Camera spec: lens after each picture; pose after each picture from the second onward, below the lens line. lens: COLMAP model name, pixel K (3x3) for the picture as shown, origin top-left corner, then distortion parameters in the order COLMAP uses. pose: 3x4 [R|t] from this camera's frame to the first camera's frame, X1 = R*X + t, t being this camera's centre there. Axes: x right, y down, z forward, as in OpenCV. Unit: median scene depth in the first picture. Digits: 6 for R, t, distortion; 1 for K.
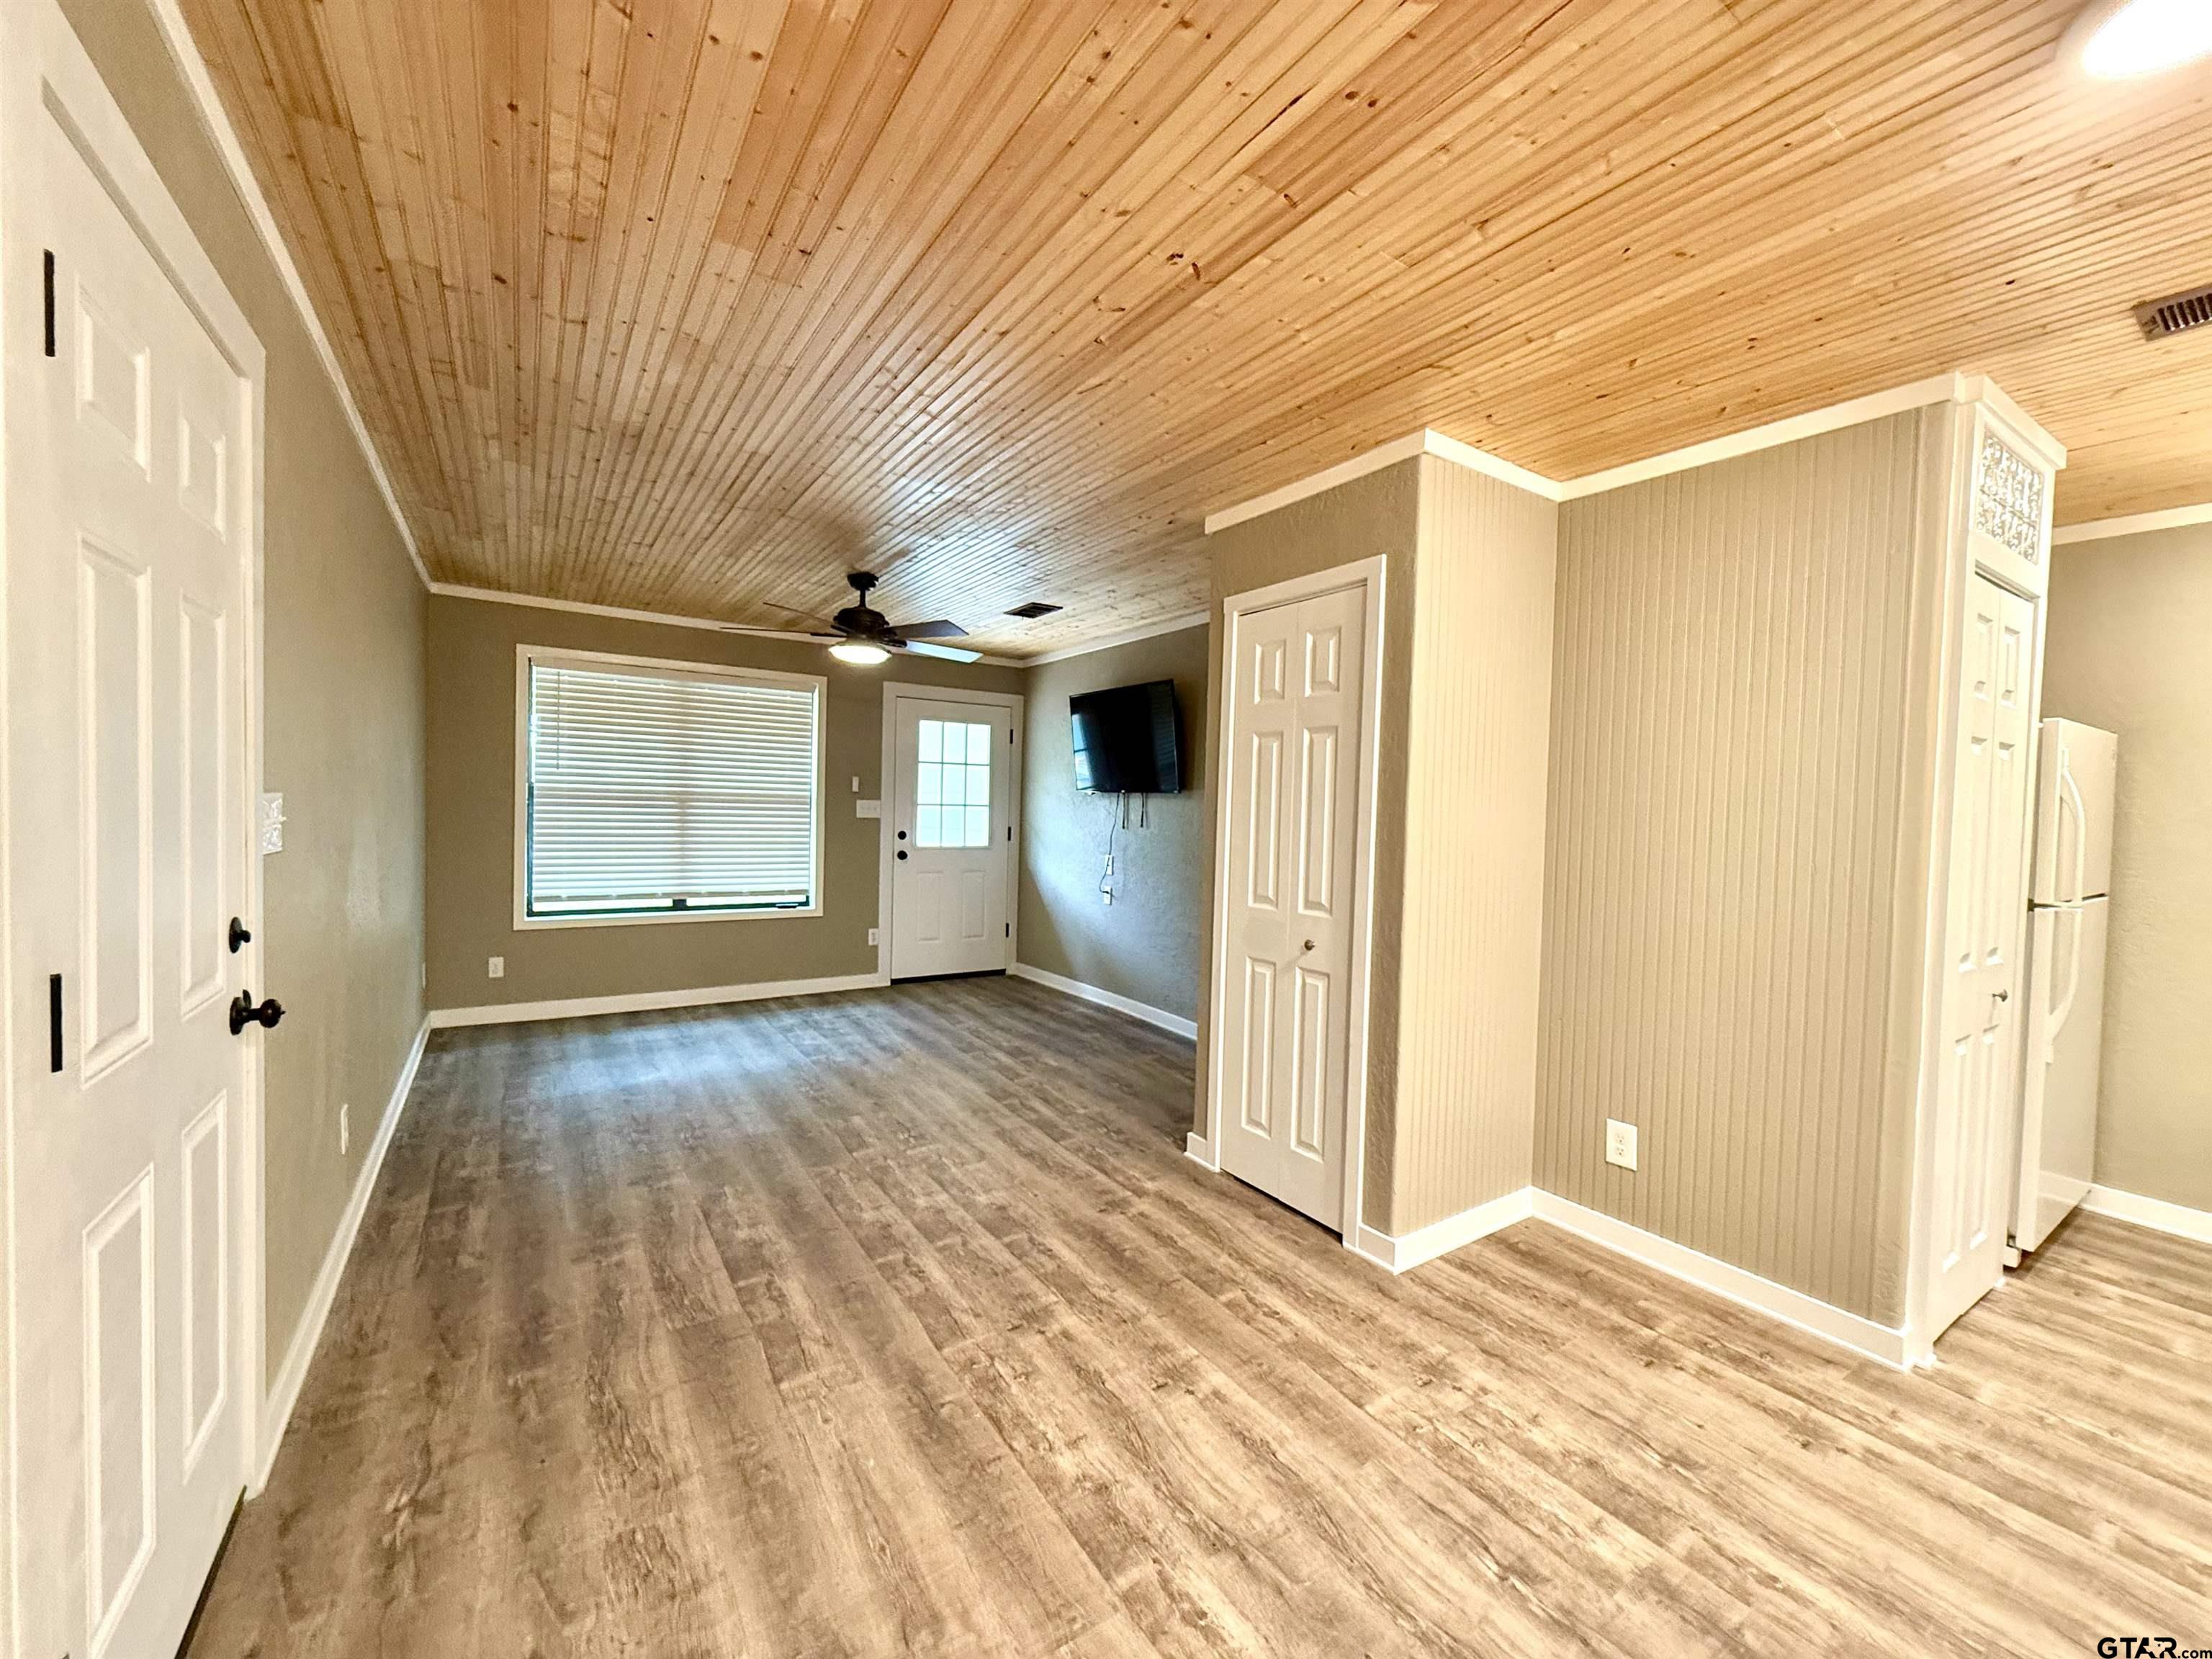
lens RADIAL K [[880.5, 0, 1110.8], [0, 880.5, 839.0], [0, 0, 1]] dist [0.003117, -0.000715]
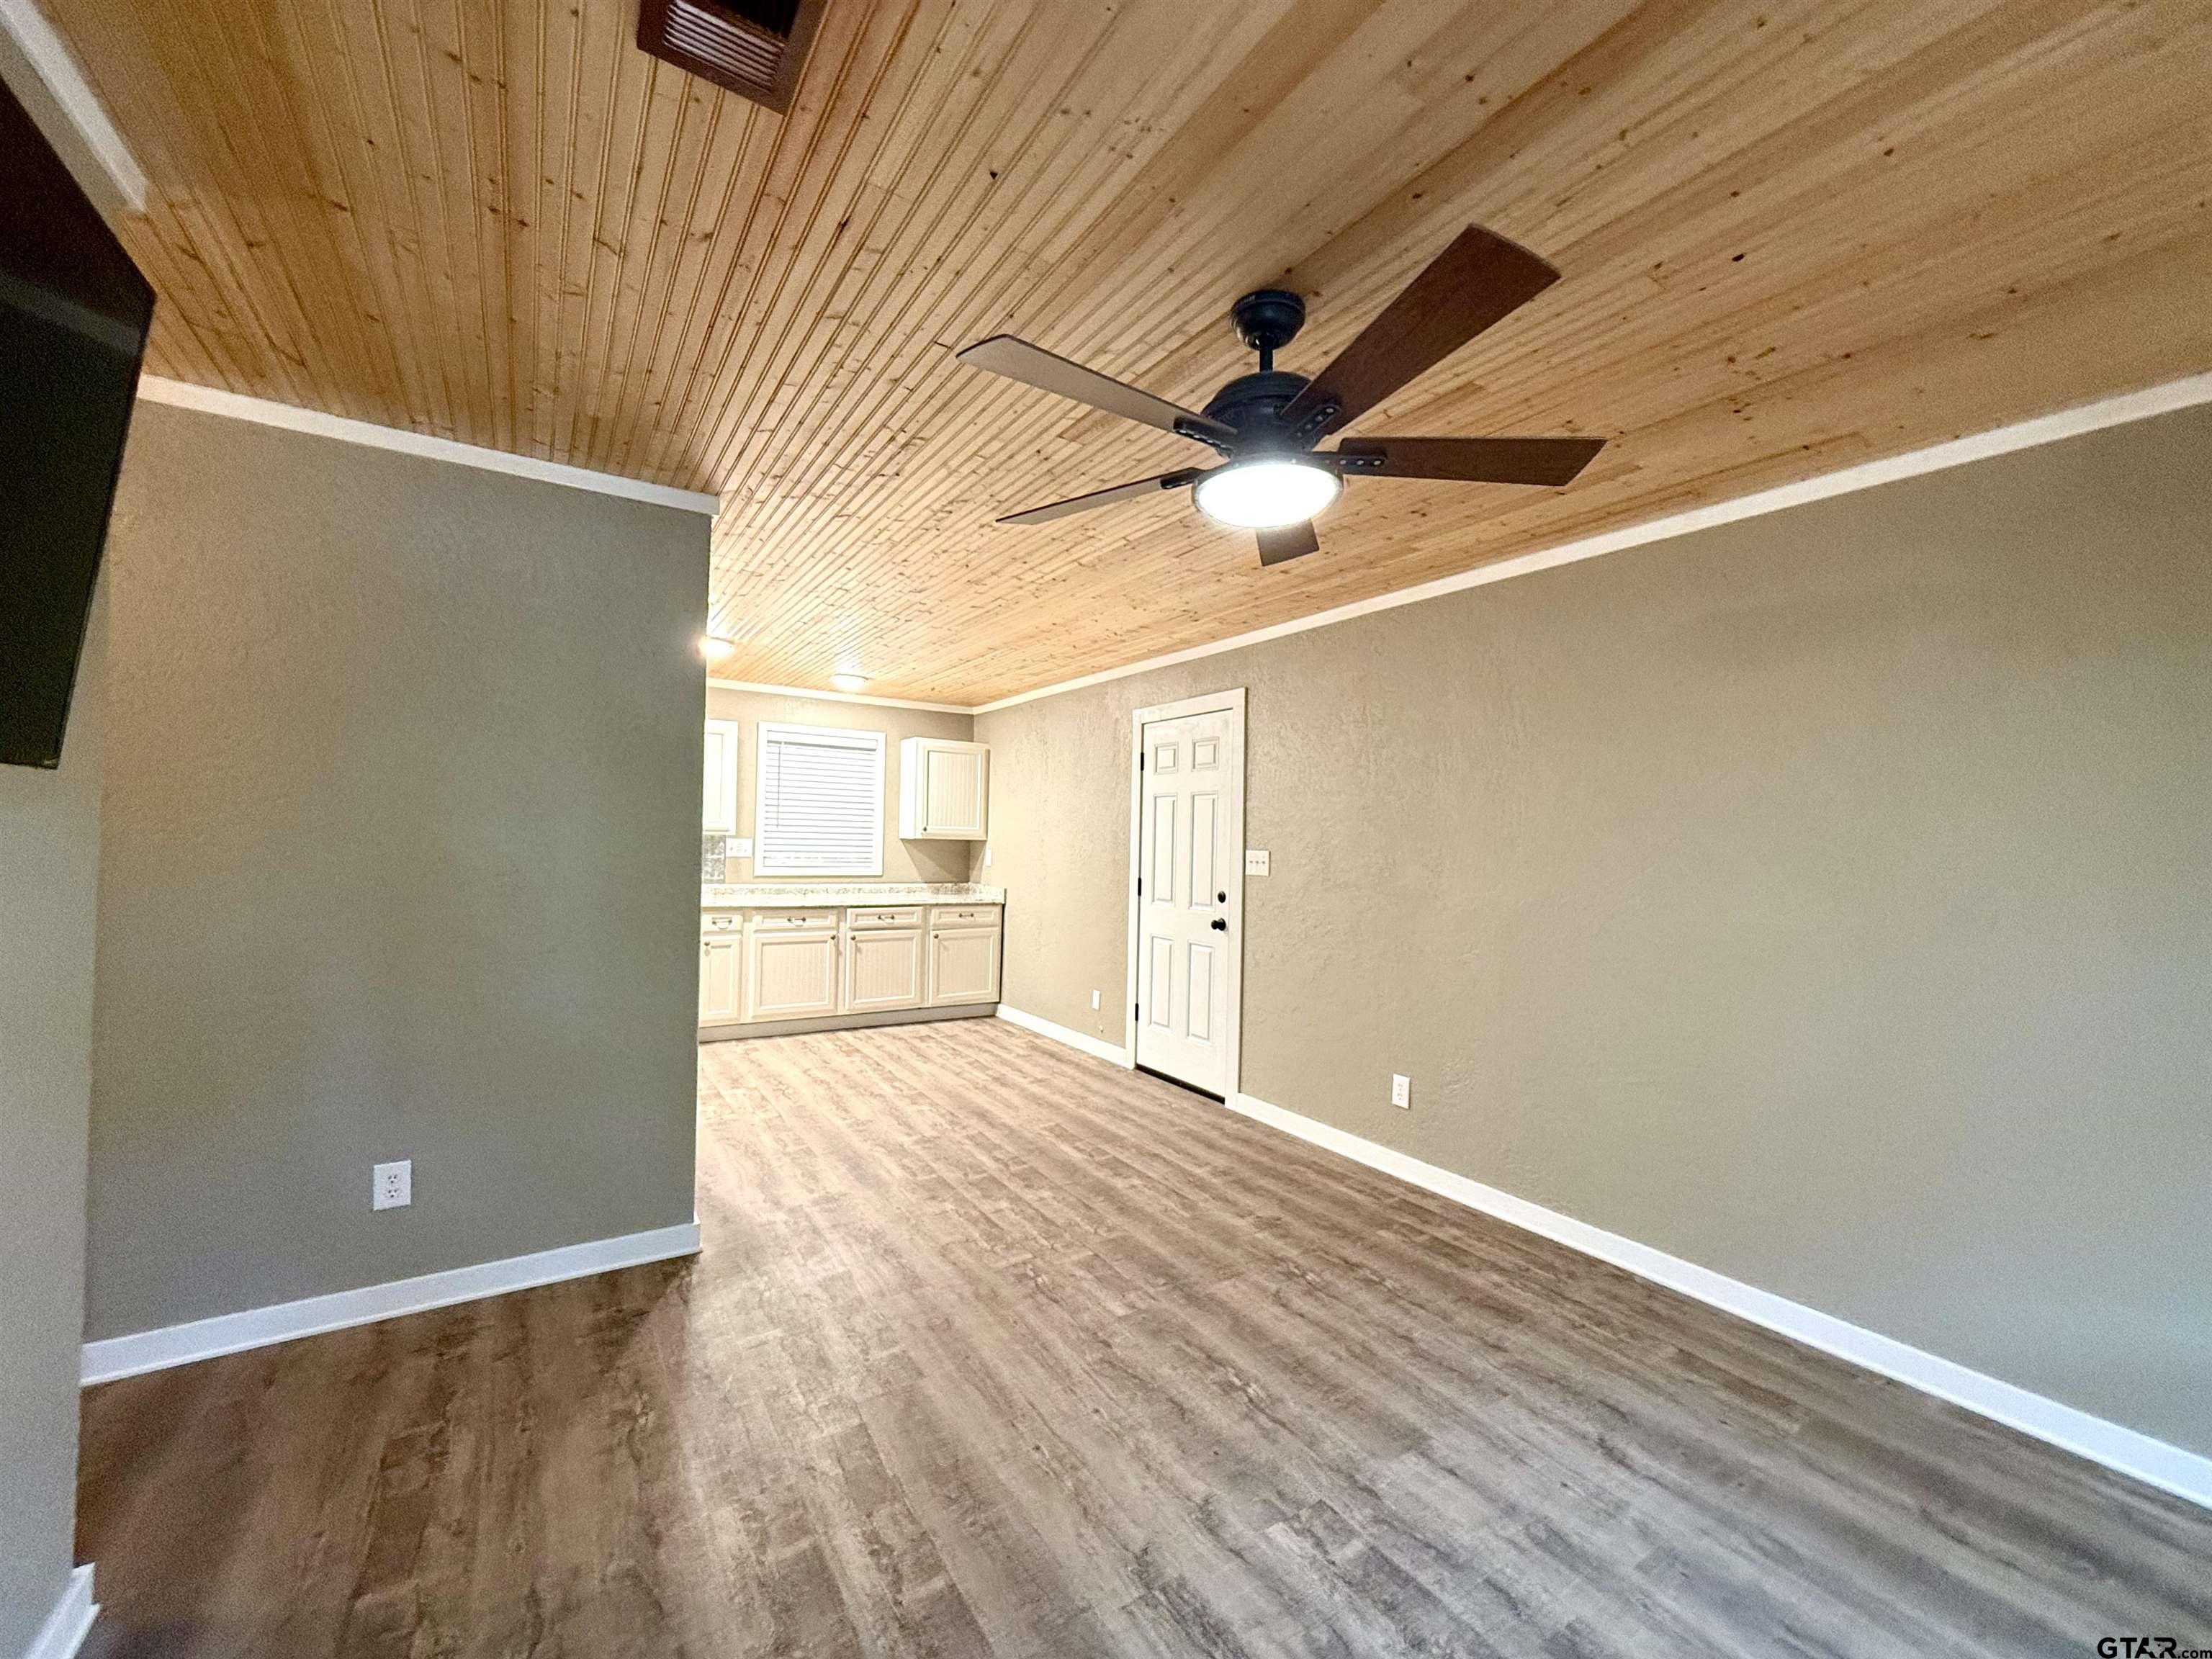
lens RADIAL K [[880.5, 0, 1113.2], [0, 880.5, 826.5], [0, 0, 1]] dist [0.003117, -0.000715]
pose [[-0.998542, -0.053567, 0.006666, -0.451546], [-0.053375, 0.998229, 0.026259, -0.133761], [-0.008061, 0.025865, -0.999633, 2.831677]]
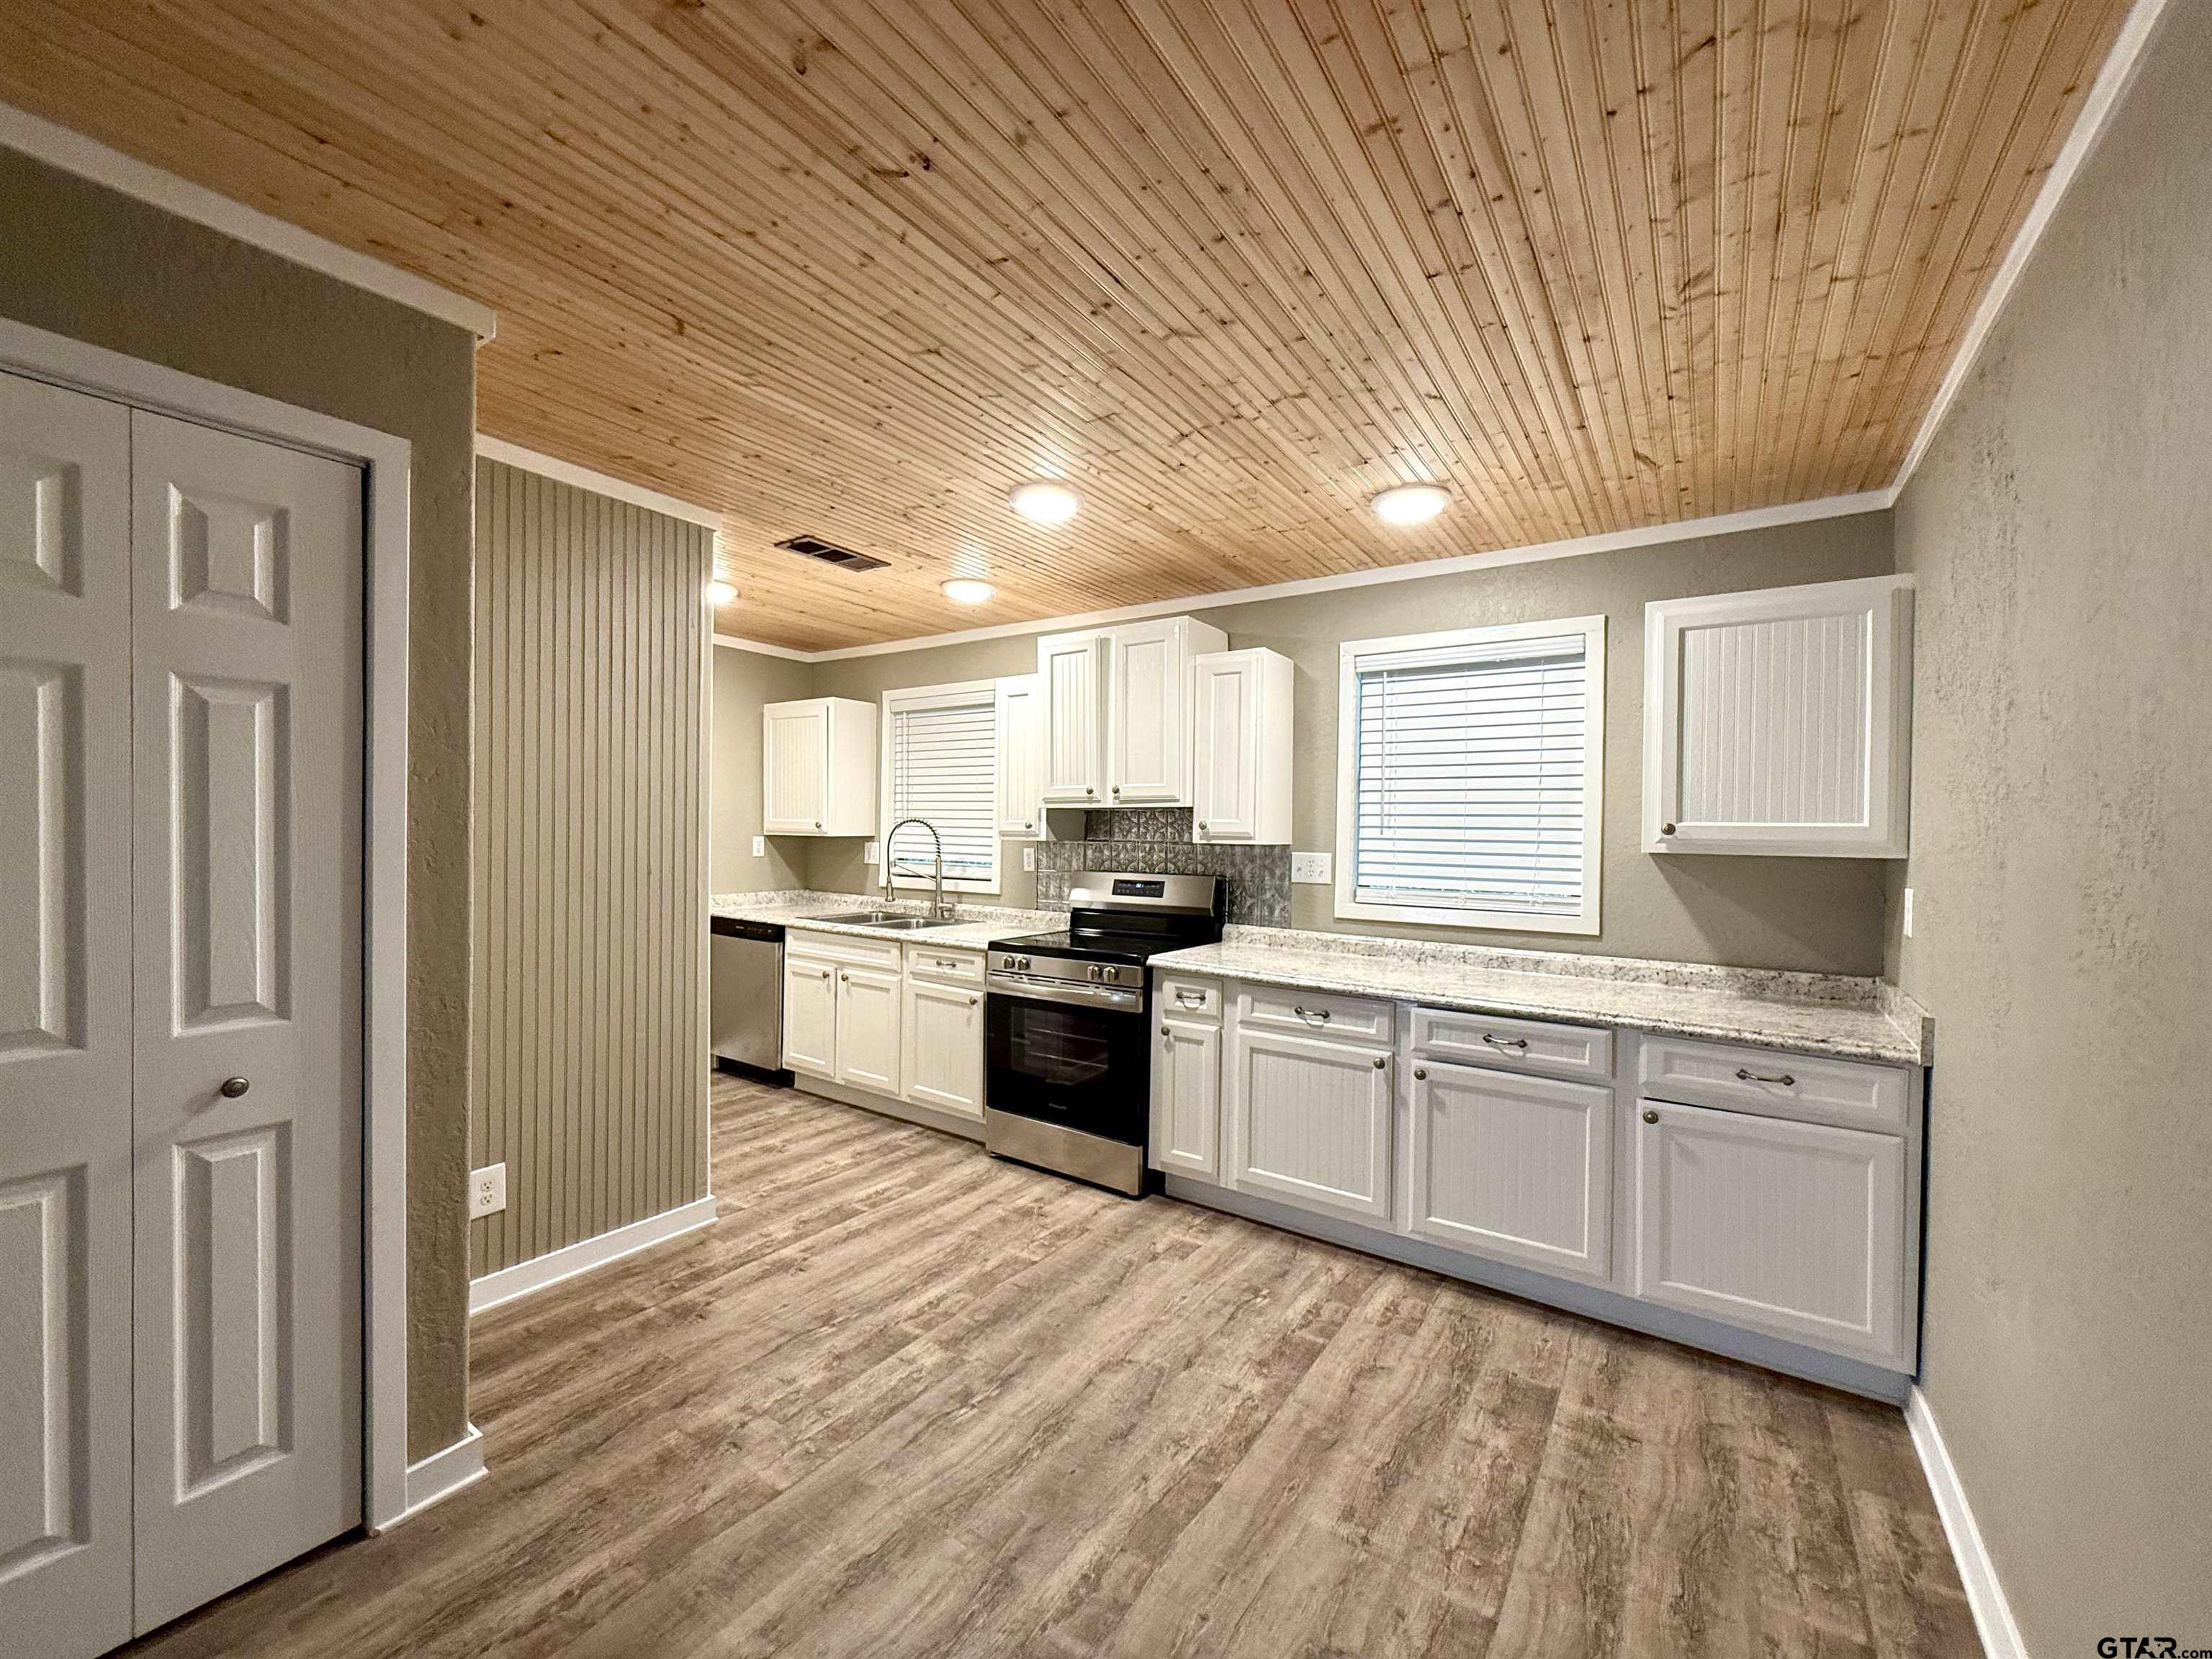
lens RADIAL K [[880.5, 0, 1111.9], [0, 880.5, 837.1], [0, 0, 1]] dist [0.003117, -0.000715]
pose [[-0.375306, -0.040804, 0.926003, -0.604058], [0.010928, 0.998766, 0.048439, -0.064475], [-0.926837, 0.028298, -0.374397, 0.920336]]
